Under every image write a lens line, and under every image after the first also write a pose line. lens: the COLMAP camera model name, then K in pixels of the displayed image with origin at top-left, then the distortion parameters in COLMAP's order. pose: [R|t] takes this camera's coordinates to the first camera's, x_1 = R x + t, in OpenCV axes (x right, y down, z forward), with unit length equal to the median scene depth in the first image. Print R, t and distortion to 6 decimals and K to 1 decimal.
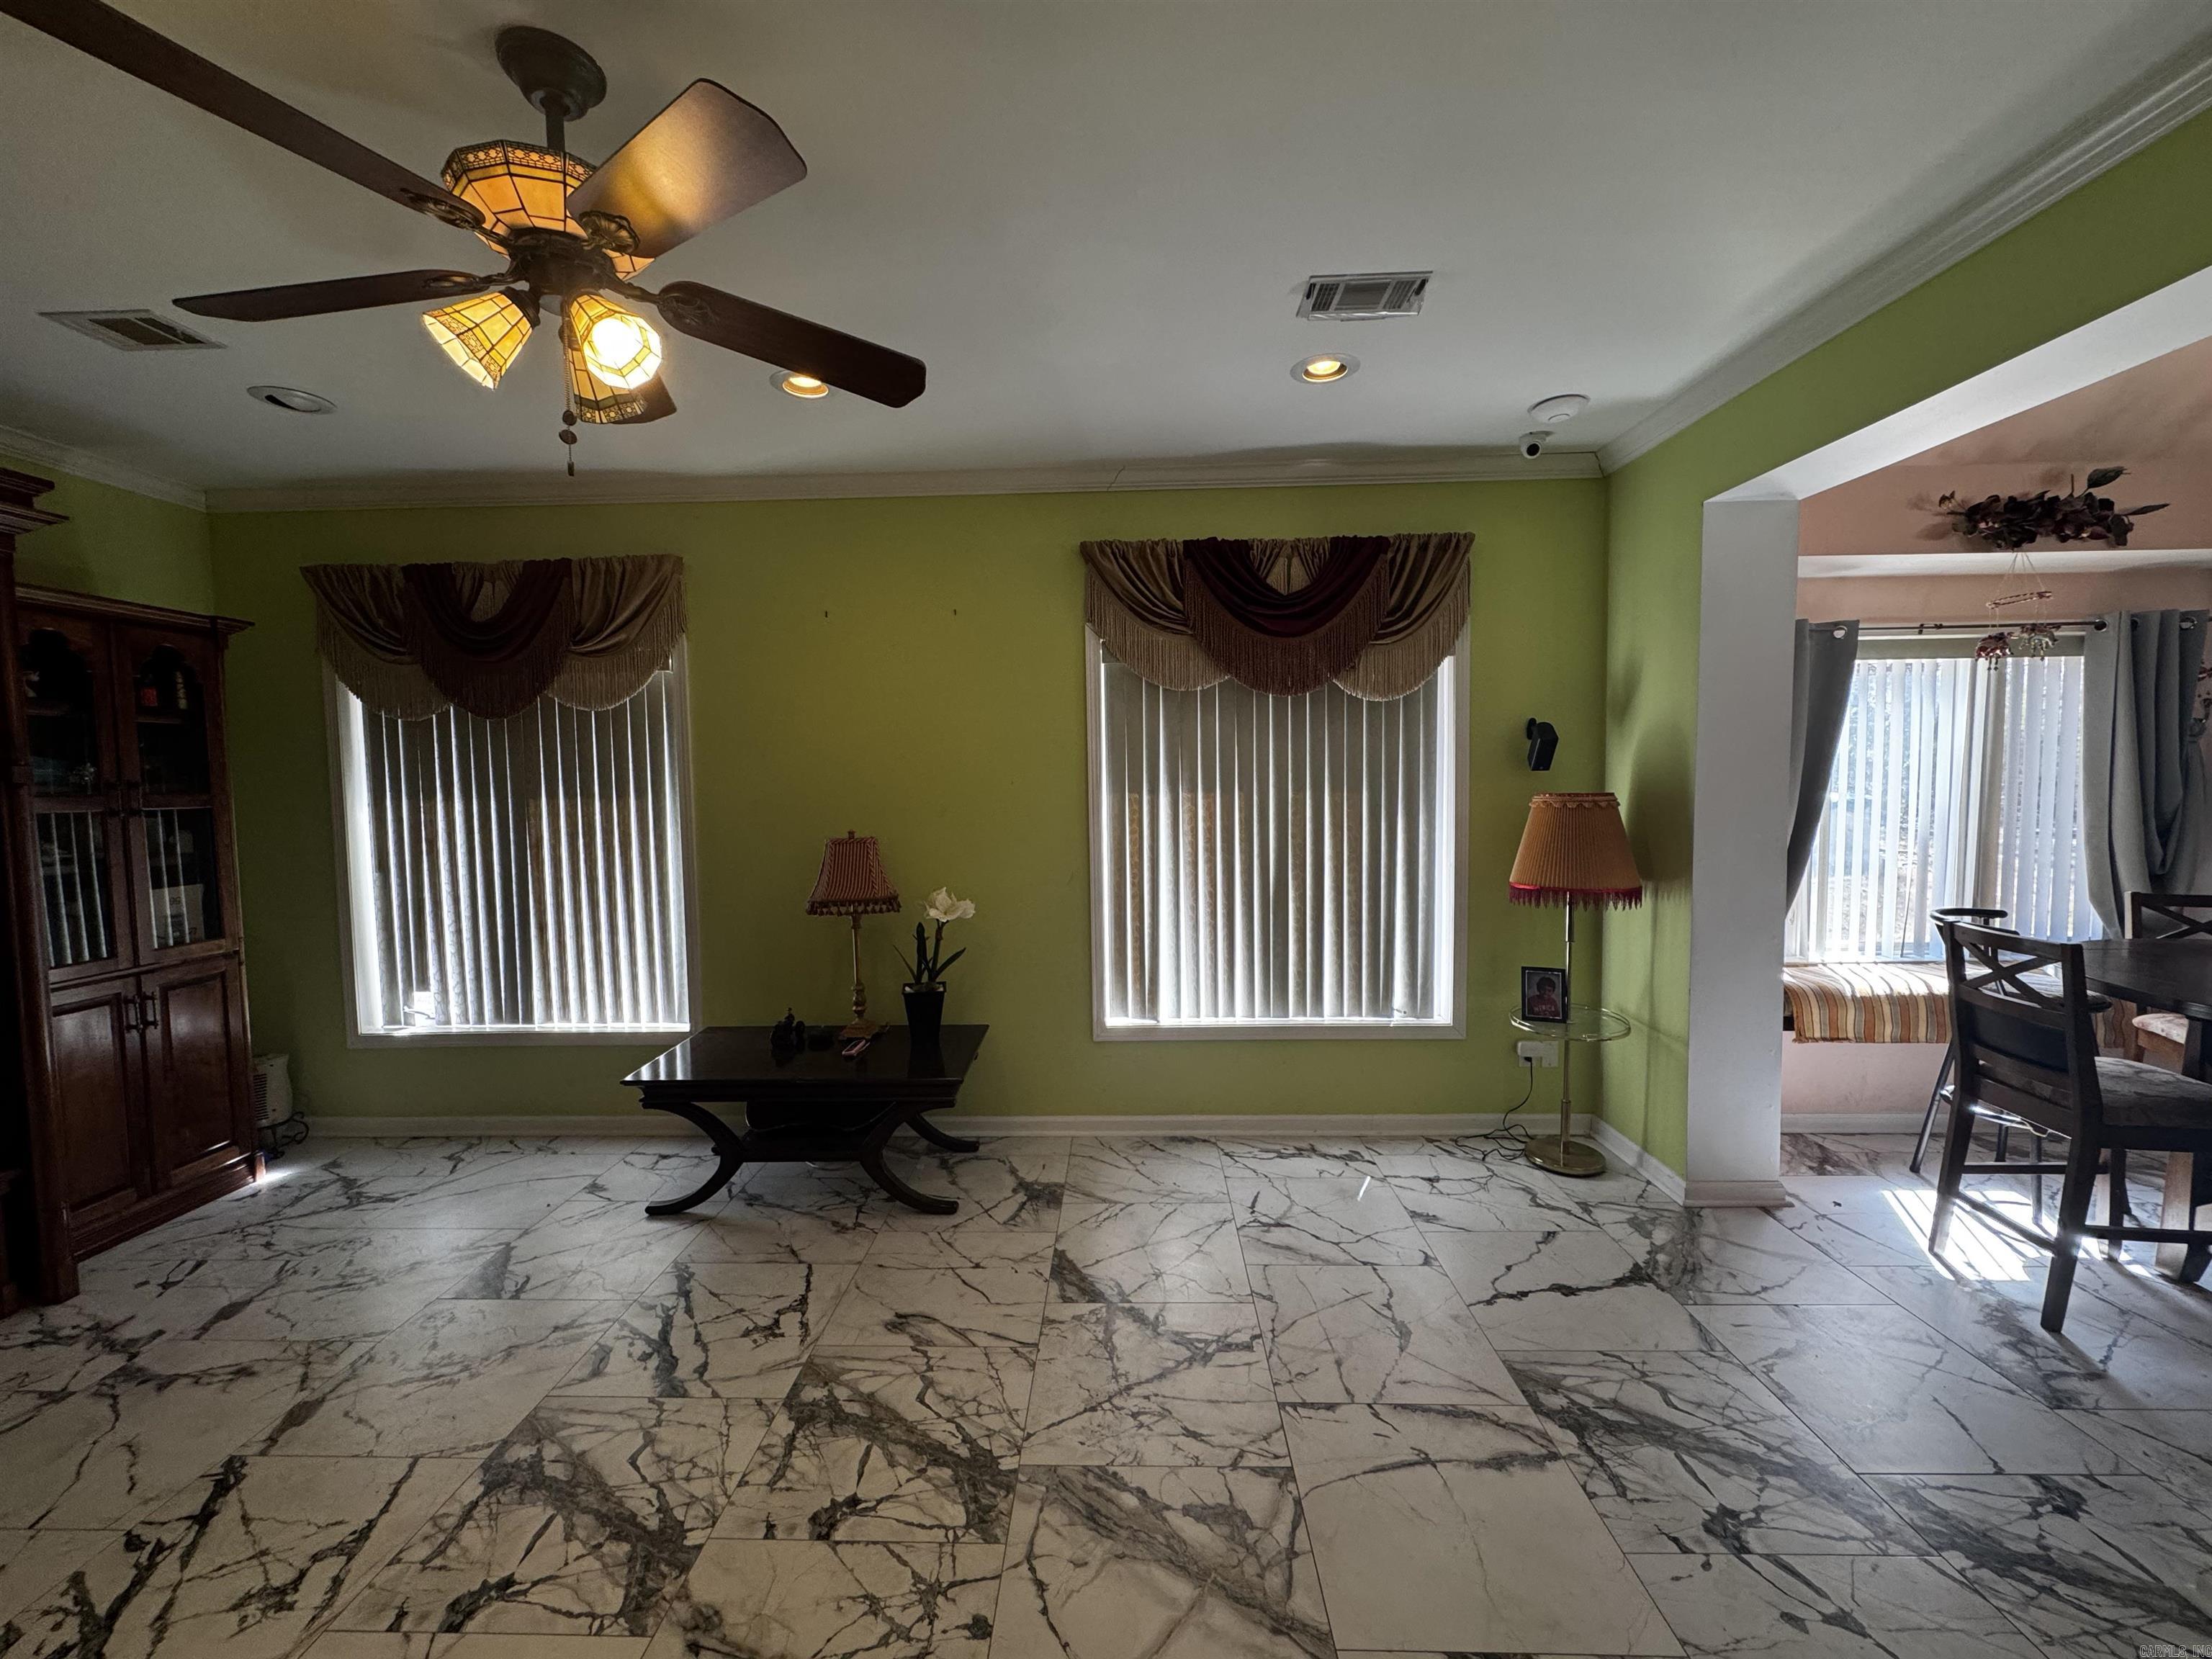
lens RADIAL K [[879.3, 0, 1102.7], [0, 879.3, 831.0], [0, 0, 1]] dist [-0.005619, 0.001073]
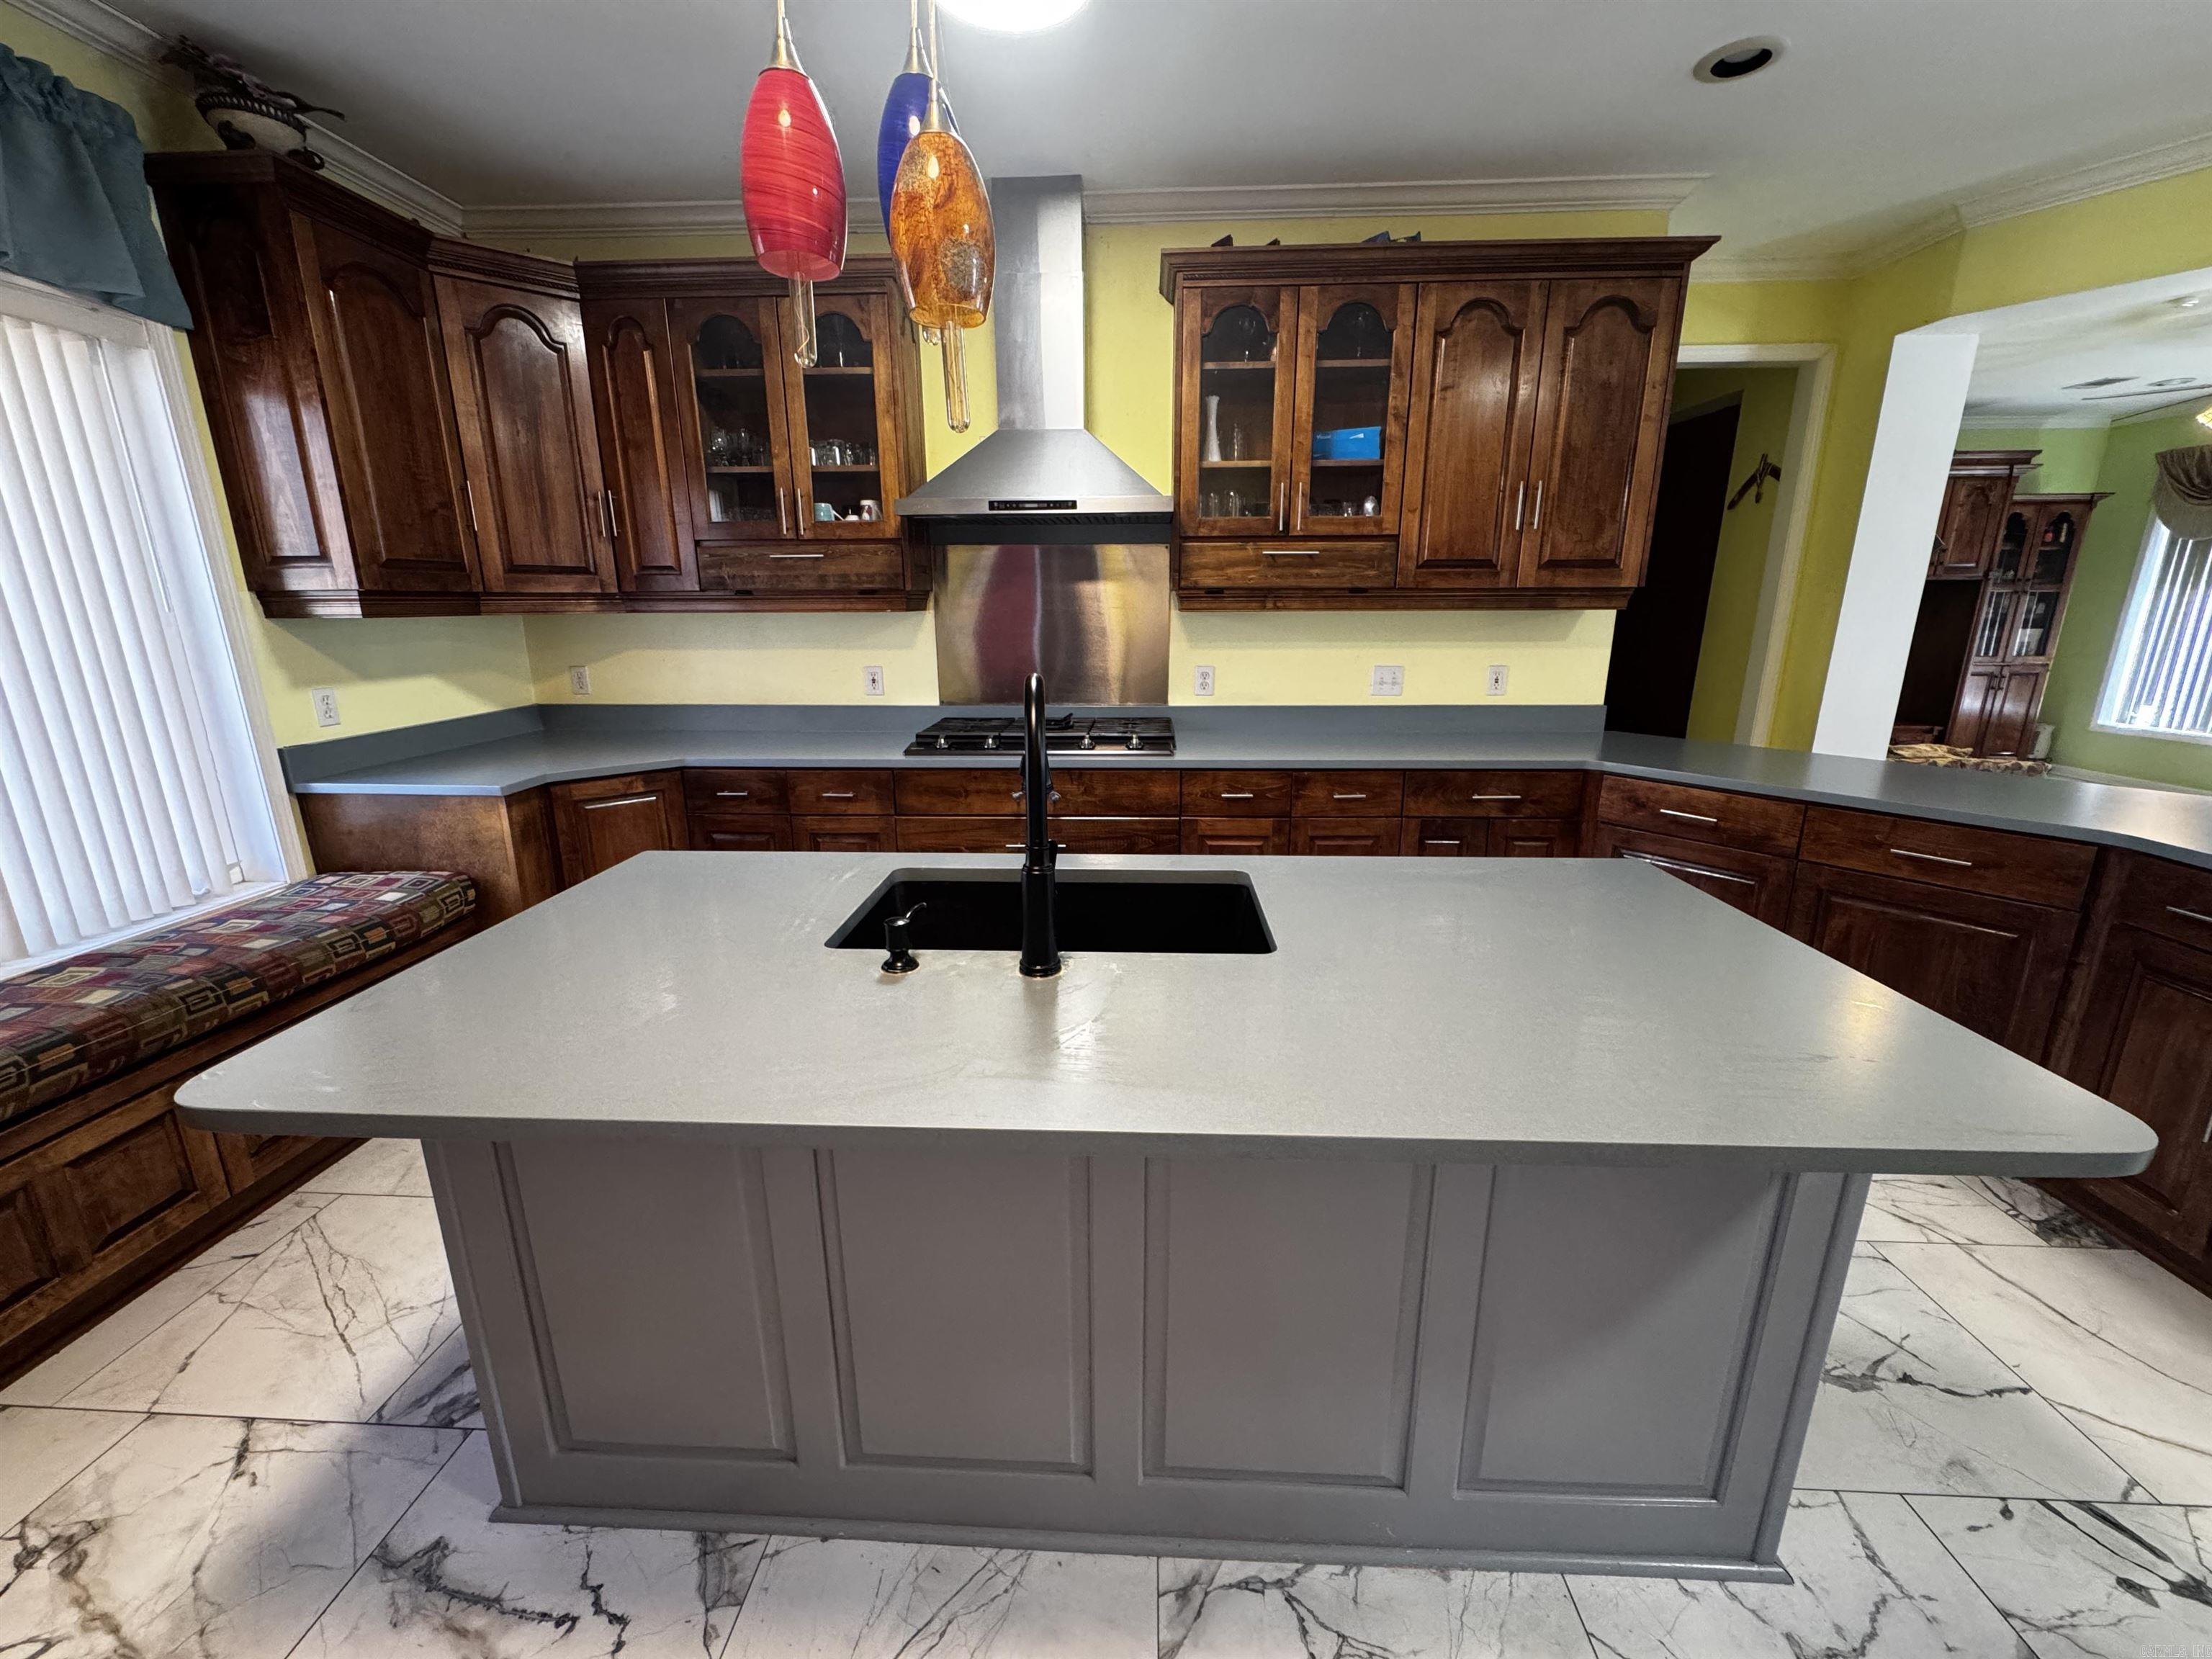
lens RADIAL K [[879.3, 0, 1105.9], [0, 879.3, 823.7], [0, 0, 1]] dist [-0.005619, 0.001073]
pose [[-0.019424, 0.264787, -0.964111, 1.208610], [-0.056732, 0.962448, 0.265473, 0.084289], [0.998200, 0.059852, -0.003673, -1.257098]]
